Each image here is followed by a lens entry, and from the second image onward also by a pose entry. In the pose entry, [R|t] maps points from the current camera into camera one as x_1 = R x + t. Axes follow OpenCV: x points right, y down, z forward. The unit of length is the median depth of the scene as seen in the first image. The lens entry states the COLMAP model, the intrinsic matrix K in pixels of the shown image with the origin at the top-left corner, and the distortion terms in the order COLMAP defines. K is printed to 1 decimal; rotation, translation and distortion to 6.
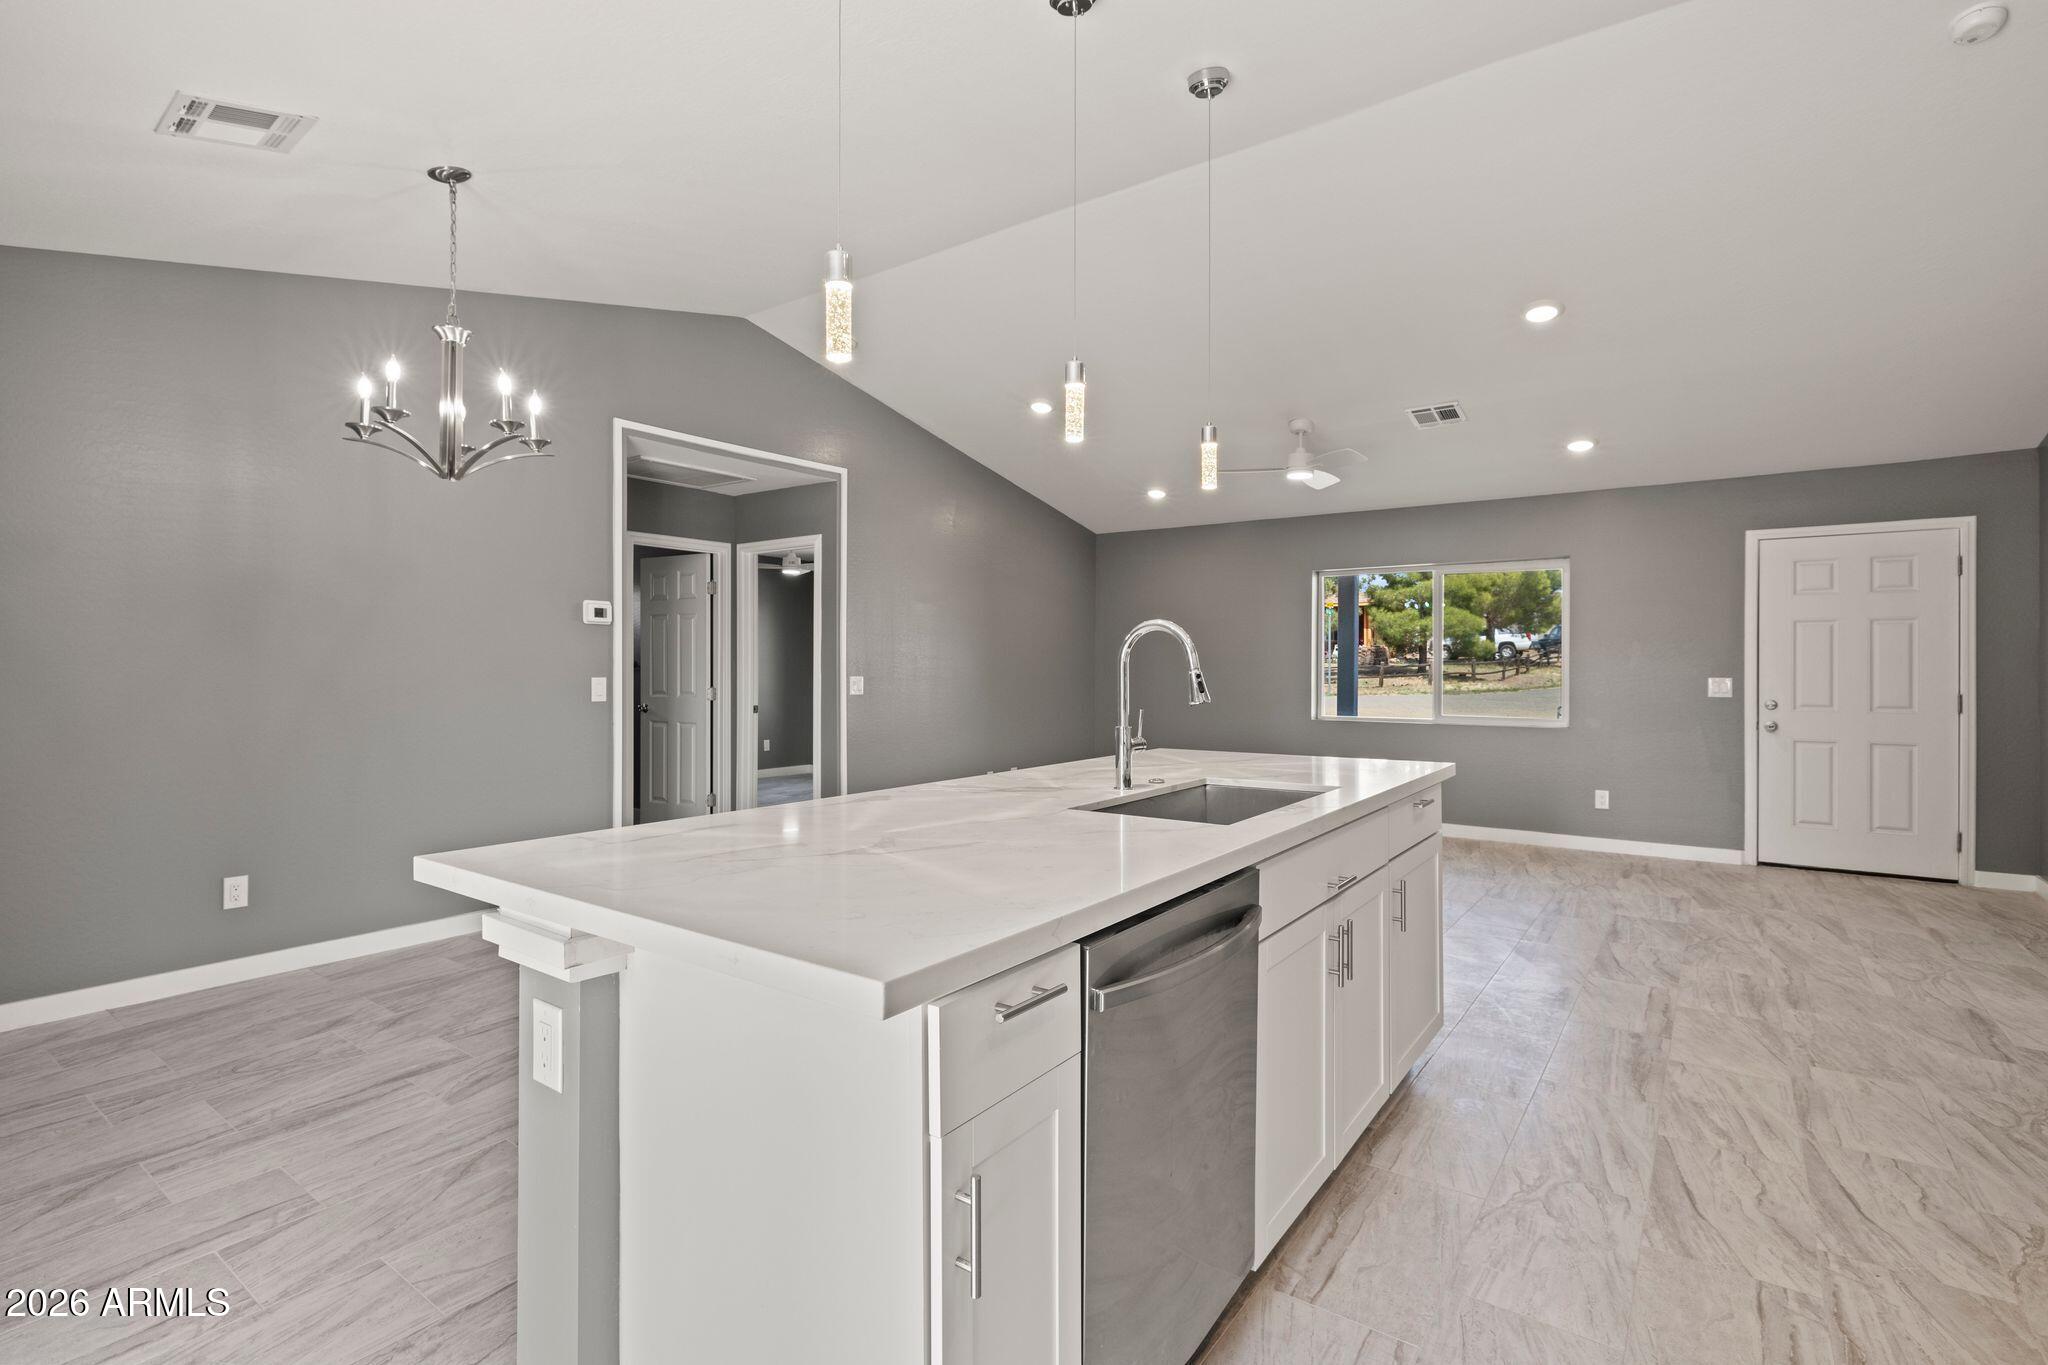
lens RADIAL K [[961.4, 0, 1020.6], [0, 961.4, 669.7], [0, 0, 1]] dist [-0.007959, 0.003544]
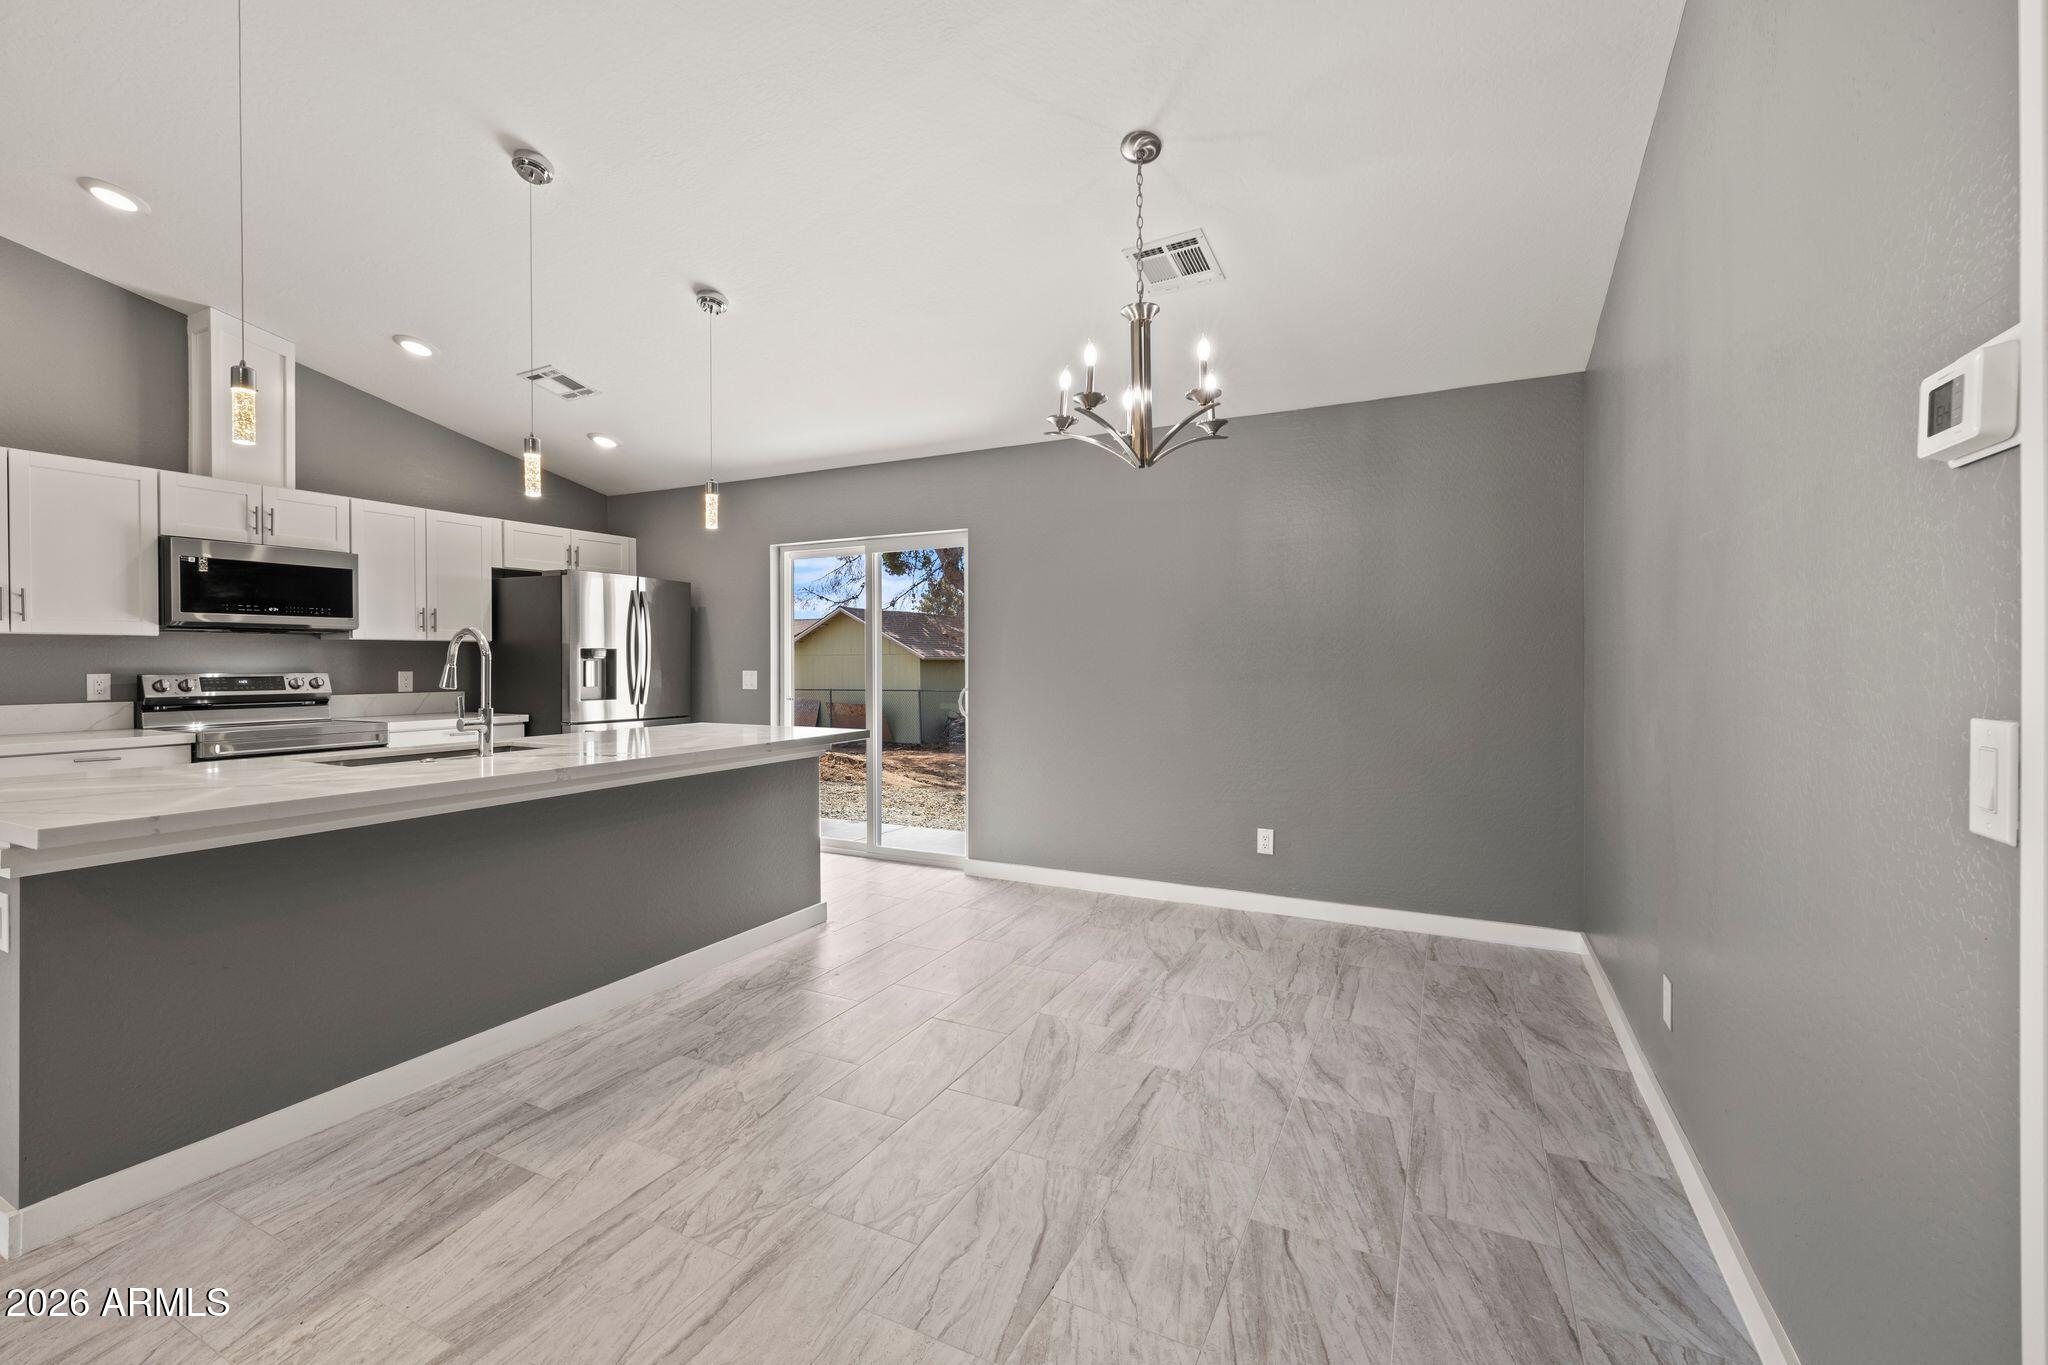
lens RADIAL K [[866.0, 0, 1010.1], [0, 866.0, 666.5], [0, 0, 1]] dist [0.002537, 0.000259]
pose [[-0.987746, -0.000550, -0.156069, -0.190646], [-0.002219, 0.999942, 0.010521, -0.004527], [0.156054, 0.010738, -0.987690, 1.057668]]
